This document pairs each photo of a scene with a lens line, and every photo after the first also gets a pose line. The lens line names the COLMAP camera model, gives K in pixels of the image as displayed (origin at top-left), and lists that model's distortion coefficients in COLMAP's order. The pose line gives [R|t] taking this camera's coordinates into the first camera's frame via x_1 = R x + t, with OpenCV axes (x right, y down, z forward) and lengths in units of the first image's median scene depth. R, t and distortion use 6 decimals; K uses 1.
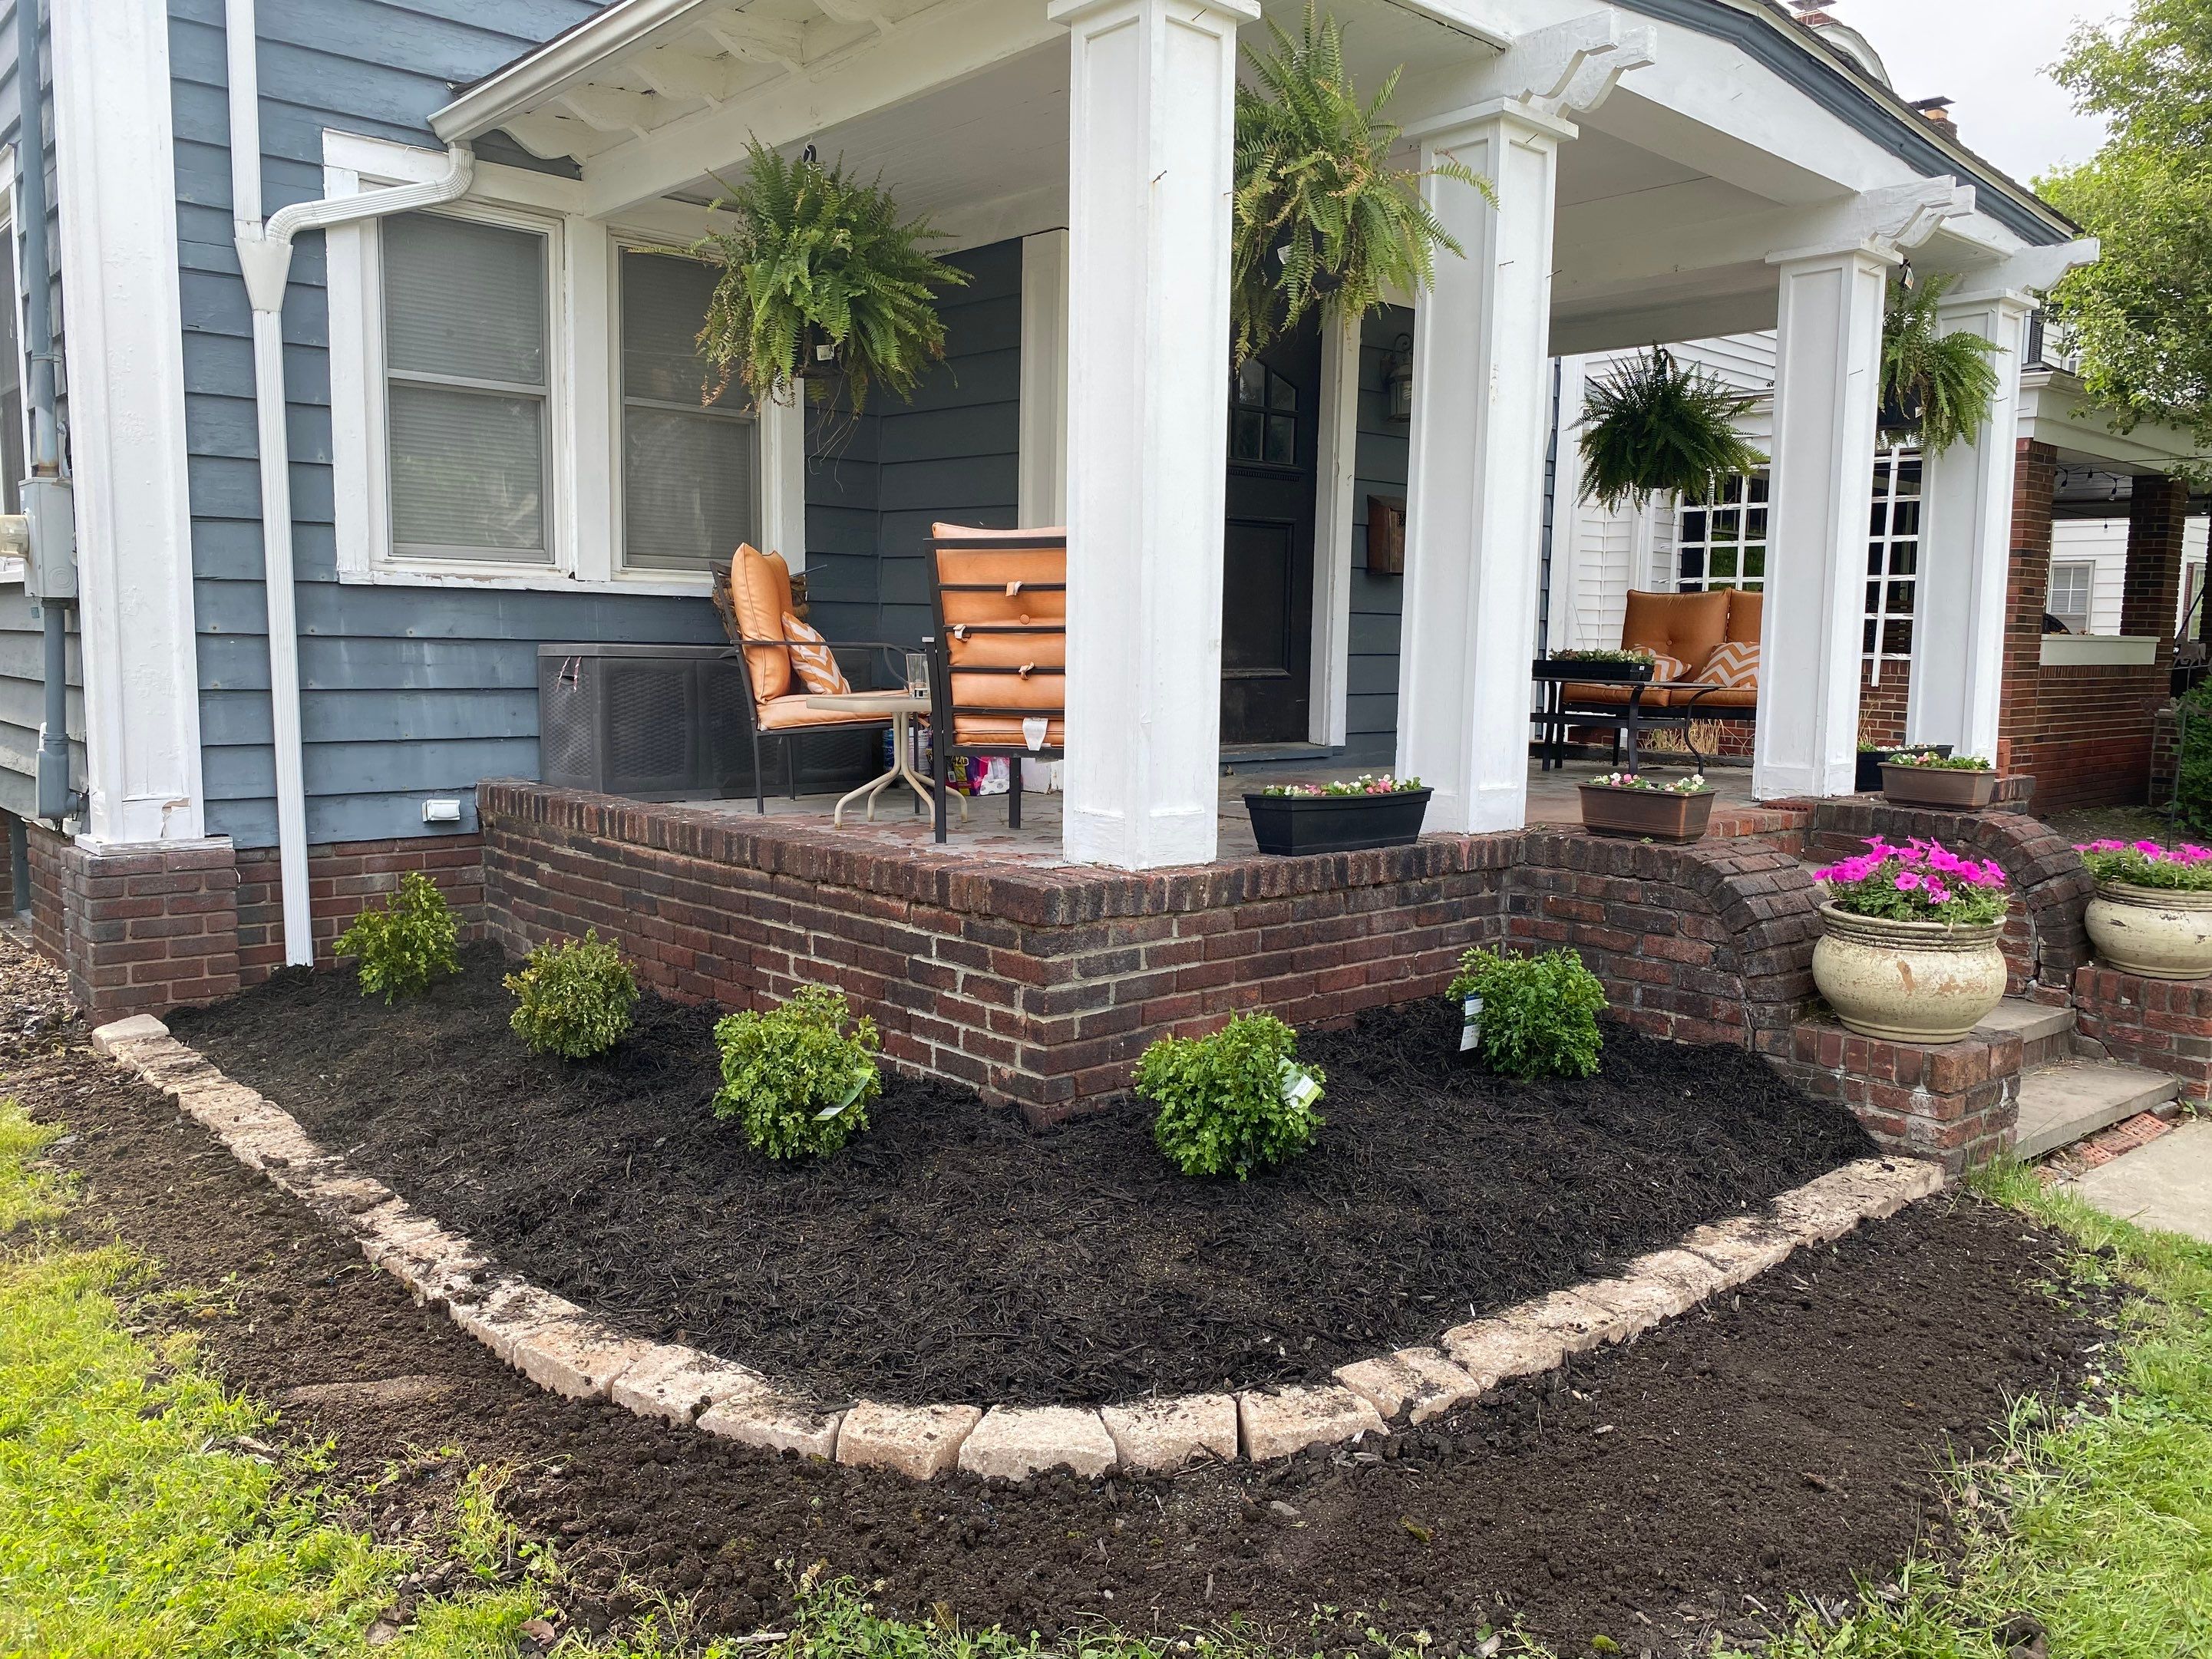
lens RADIAL K [[1575.9, 0, 1106.0], [0, 1575.9, 829.5], [0, 0, 1]] dist [0.069872, -0.092712]
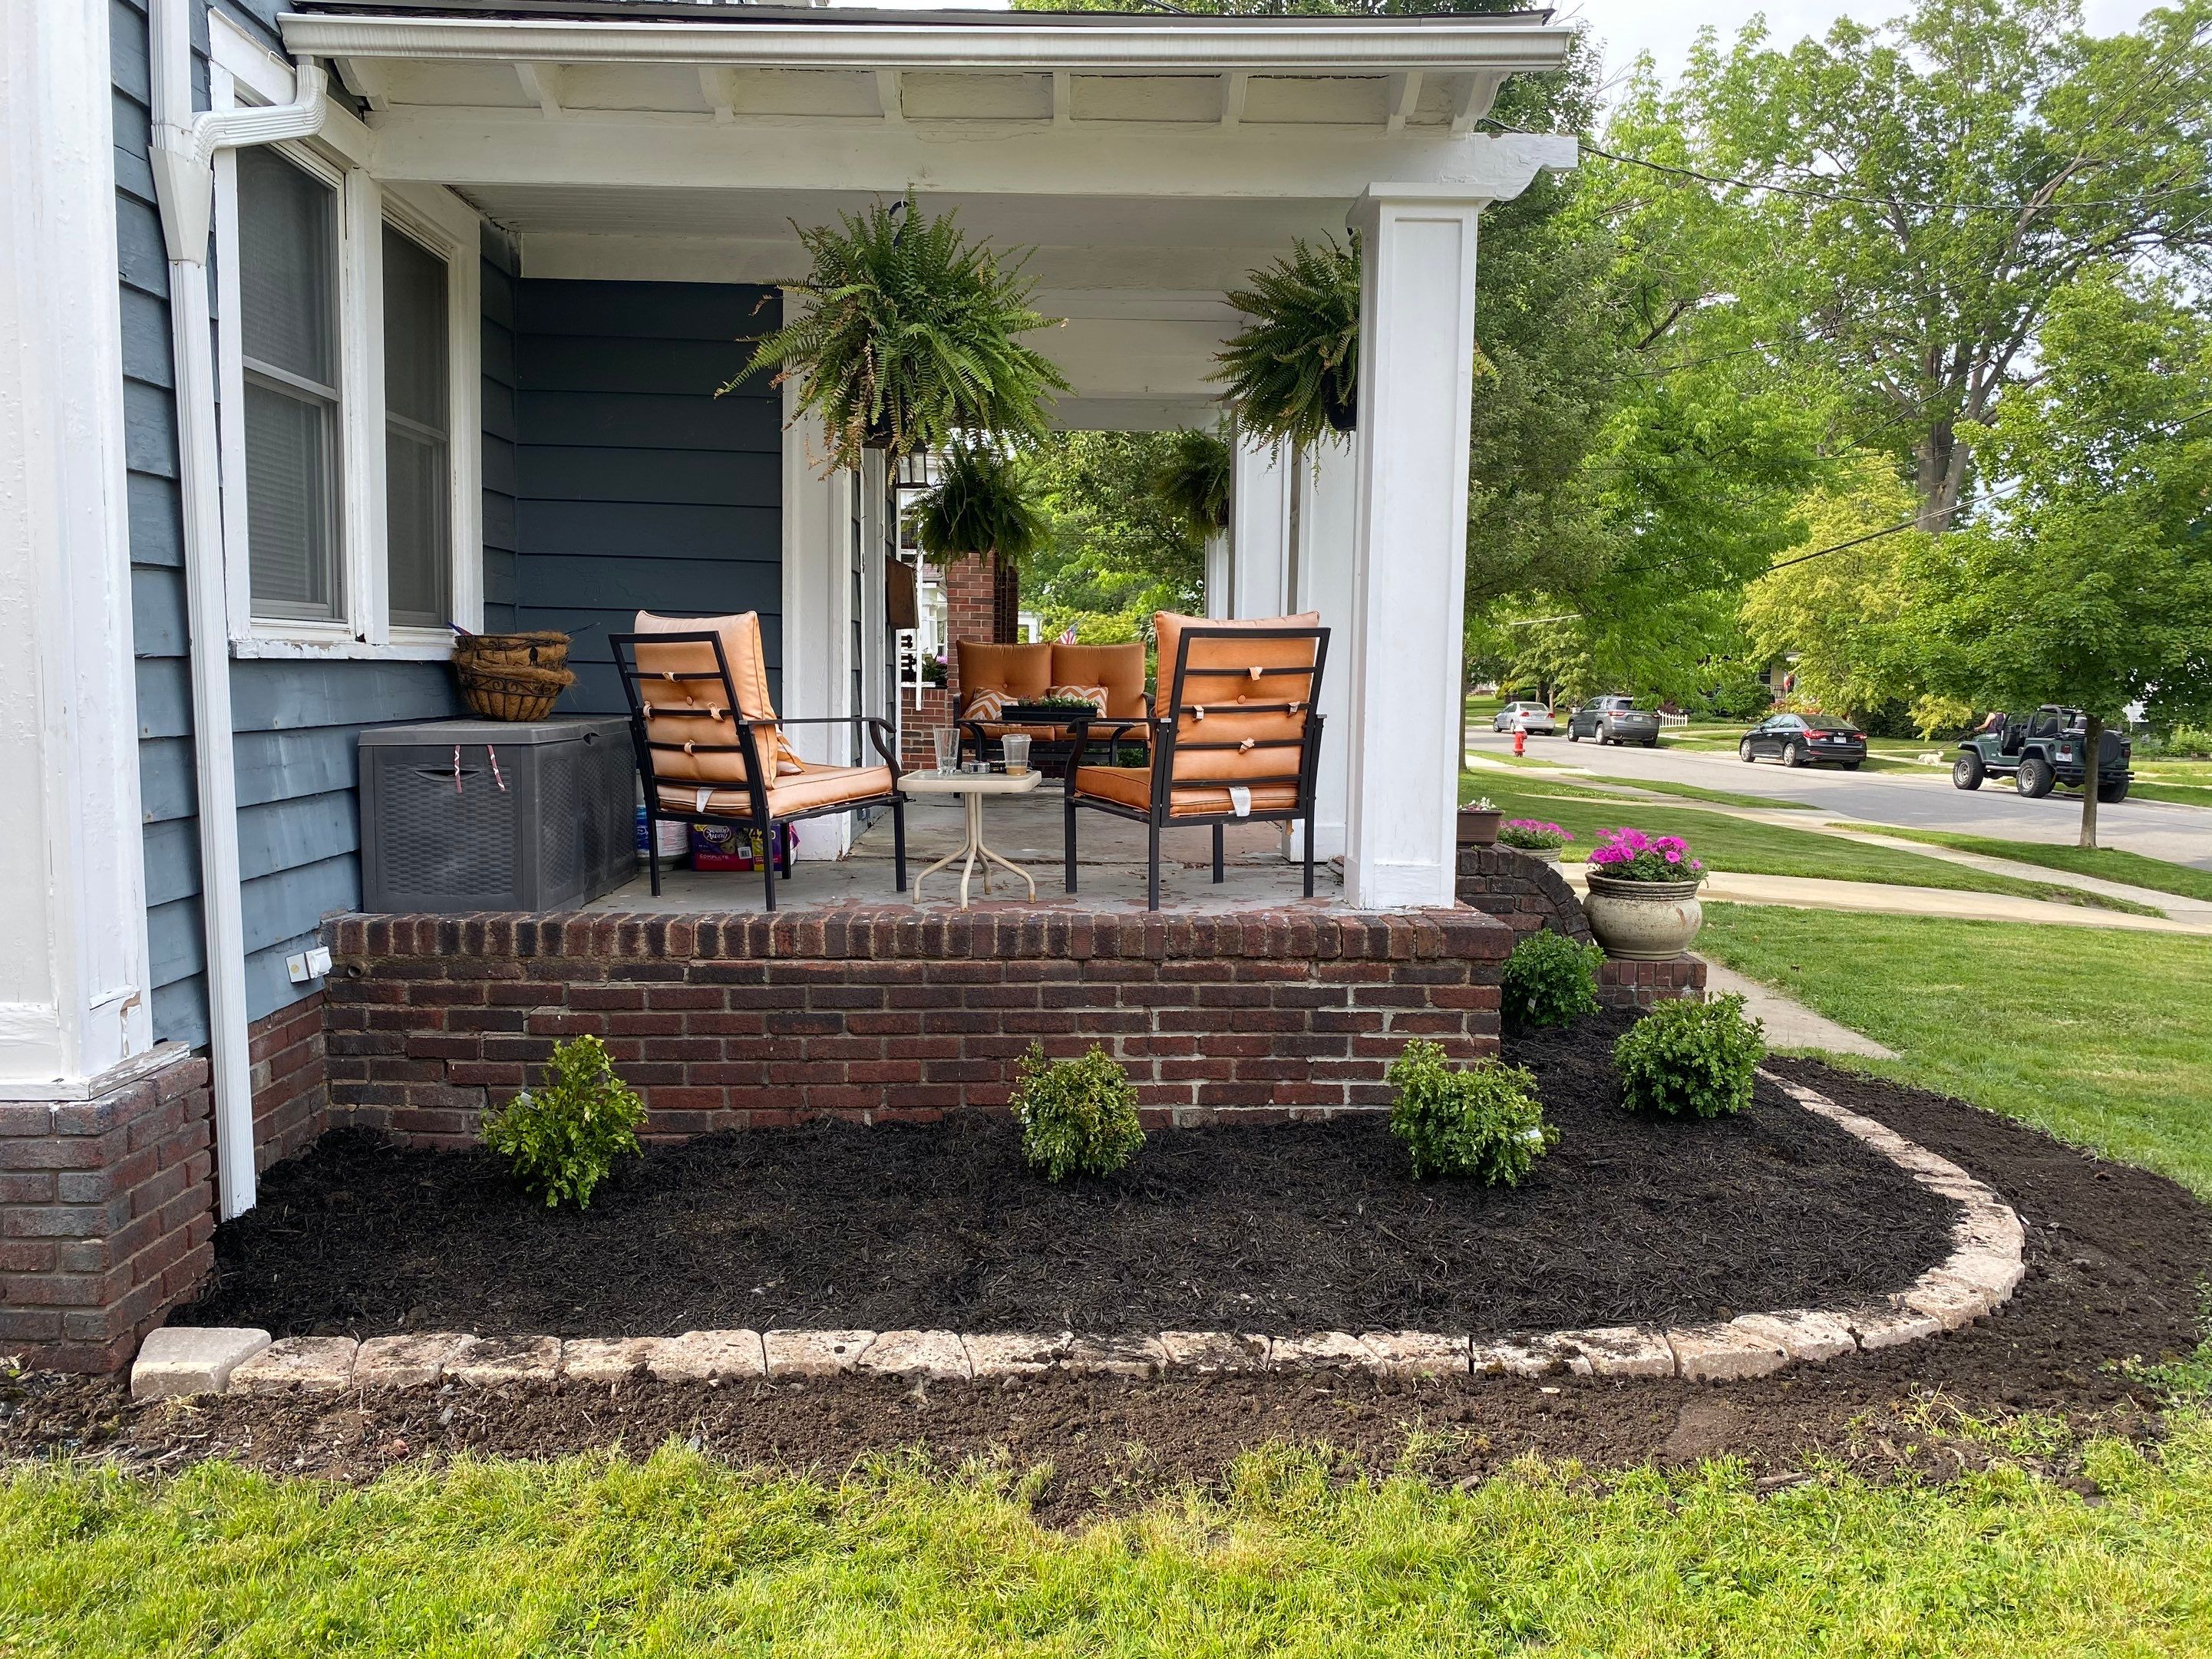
lens RADIAL K [[1575.9, 0, 1106.0], [0, 1575.9, 829.5], [0, 0, 1]] dist [0.069872, -0.092712]
pose [[0.678290, -0.083794, 0.730001, -1.028044], [0.090352, 0.995448, 0.030312, -0.092997], [-0.729218, 0.045397, 0.682773, 0.348586]]
